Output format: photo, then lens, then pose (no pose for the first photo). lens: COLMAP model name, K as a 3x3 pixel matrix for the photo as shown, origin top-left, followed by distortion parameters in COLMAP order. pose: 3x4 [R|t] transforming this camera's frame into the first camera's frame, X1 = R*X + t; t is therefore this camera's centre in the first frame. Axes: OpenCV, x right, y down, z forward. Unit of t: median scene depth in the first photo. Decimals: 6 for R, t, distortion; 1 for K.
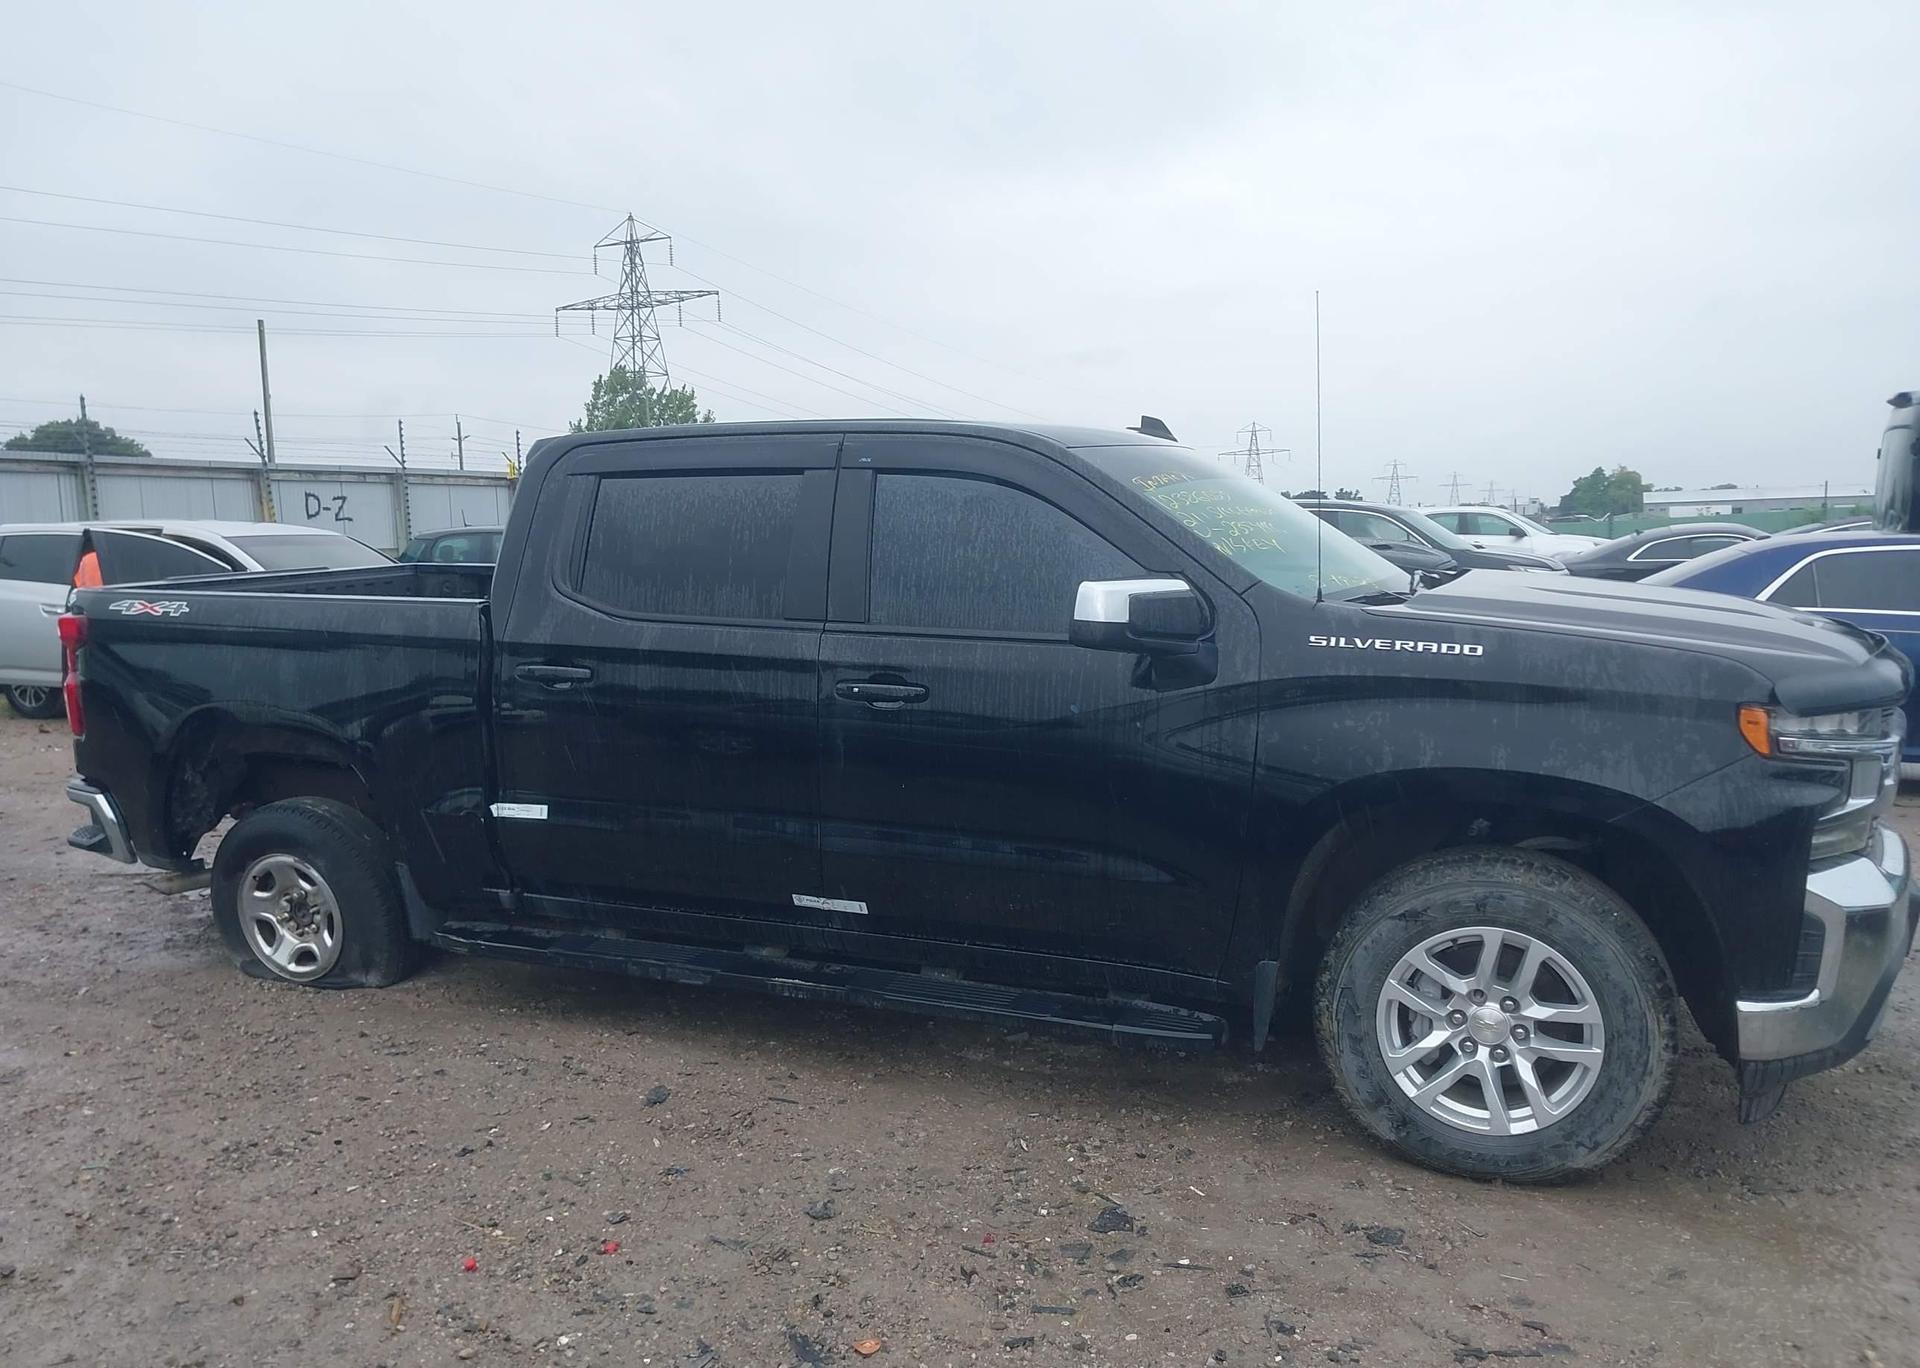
lens RADIAL K [[1496.6, 0, 952.1], [0, 1496.6, 699.0], [0, 0, 1]] dist [0.011482, -0.000825]
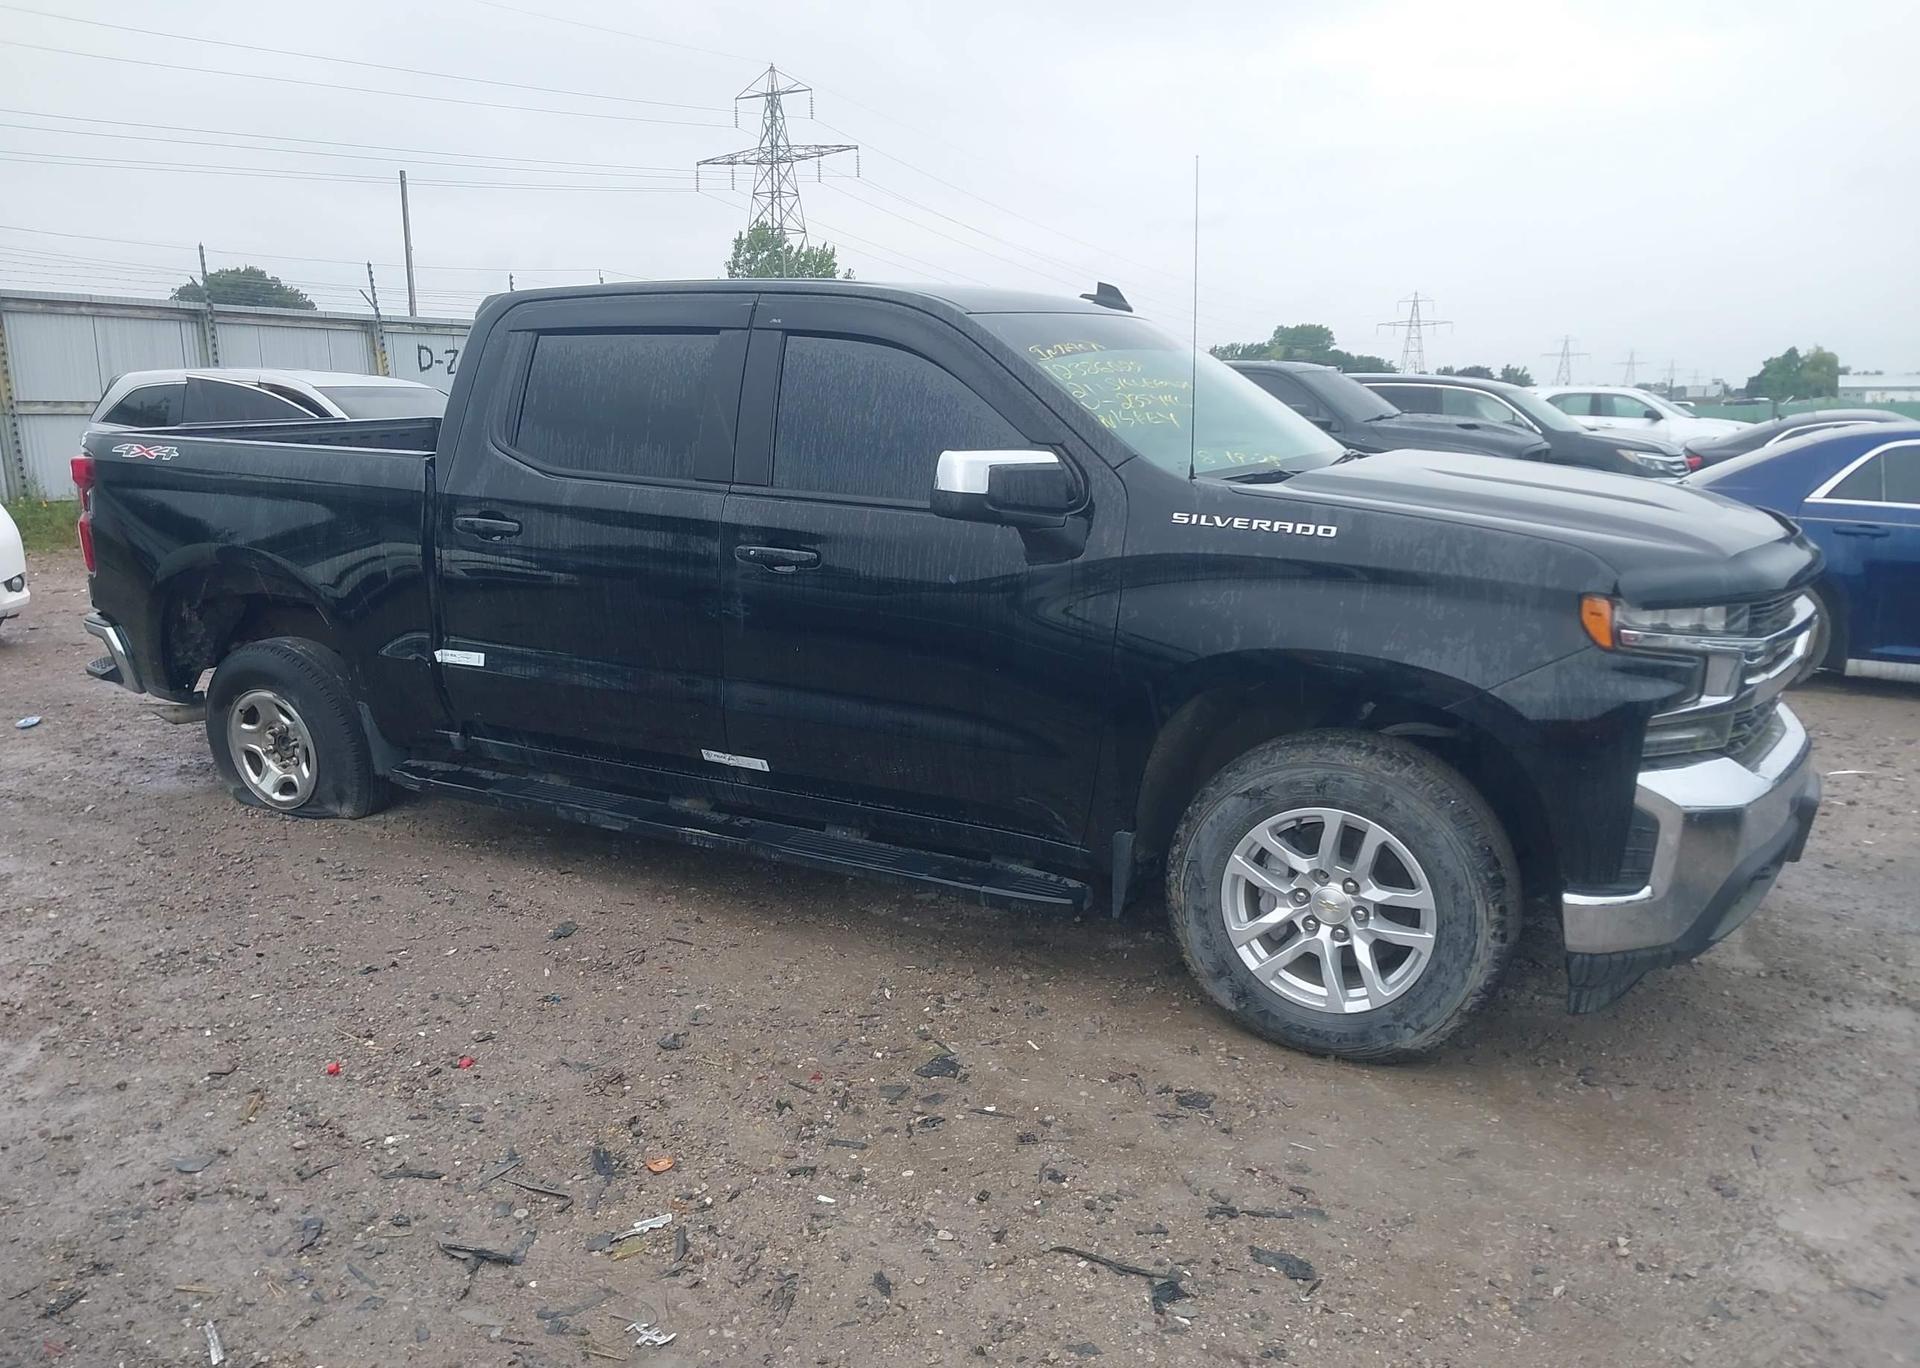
lens RADIAL K [[1504.5, 0, 960.0], [0, 1504.5, 684.0], [0, 0, 1]] dist [0.032568, -0.032801]
pose [[0.995022, 0.041926, -0.090402, 0.194078], [-0.034969, 0.996401, 0.077220, -0.000562], [0.093314, -0.073674, 0.992907, -0.020688]]
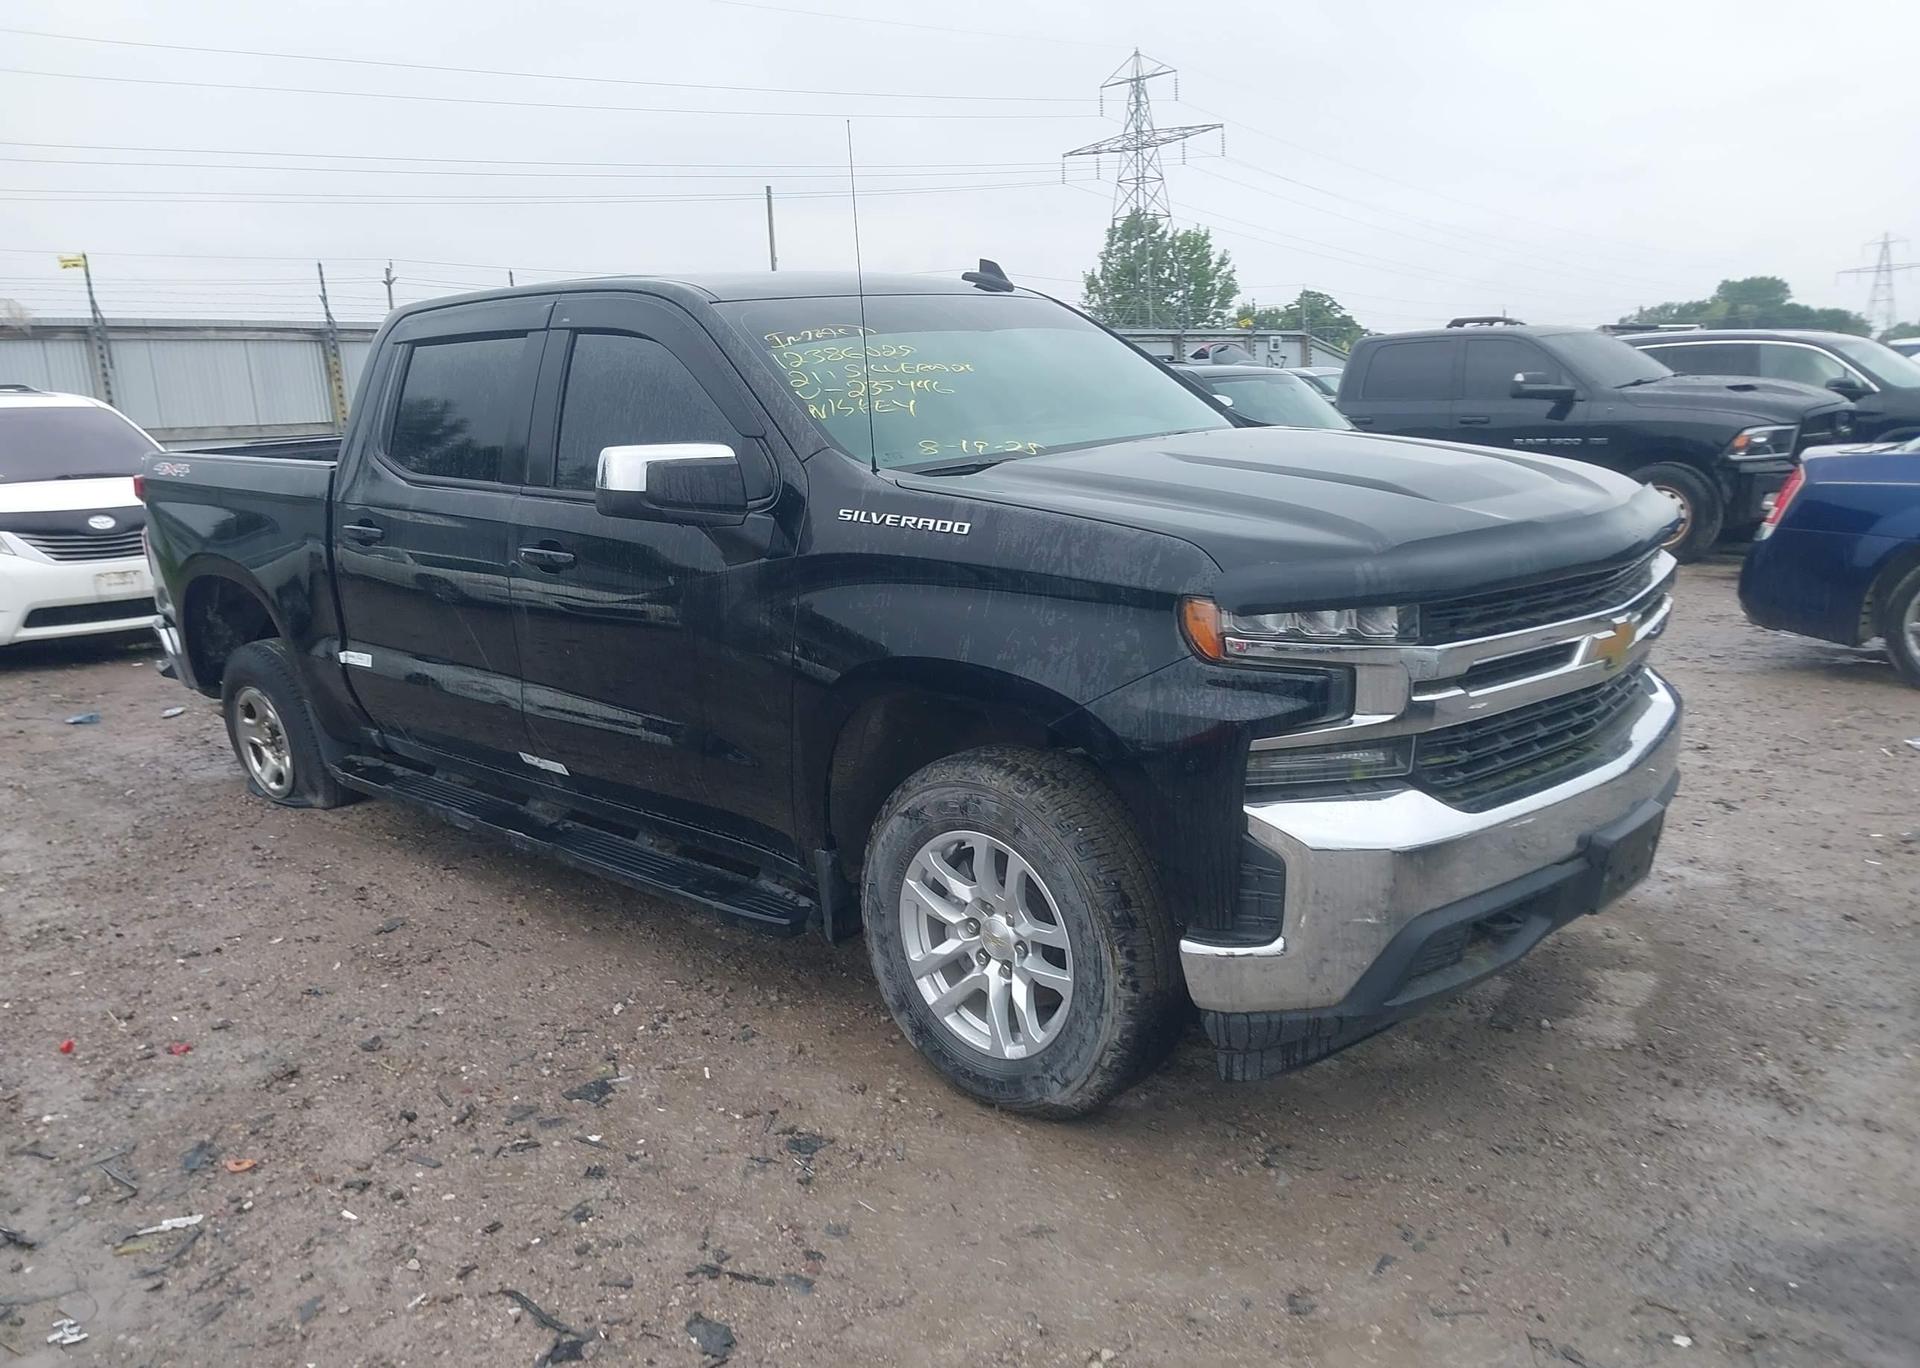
lens RADIAL K [[1509.5, 0, 989.5], [0, 1509.5, 669.4], [0, 0, 1]] dist [0.086267, -0.127999]
pose [[0.940129, 0.046597, -0.337618, 0.656748], [-0.019978, 0.996441, 0.081895, -0.022045], [0.340232, -0.070246, 0.937714, 0.142787]]
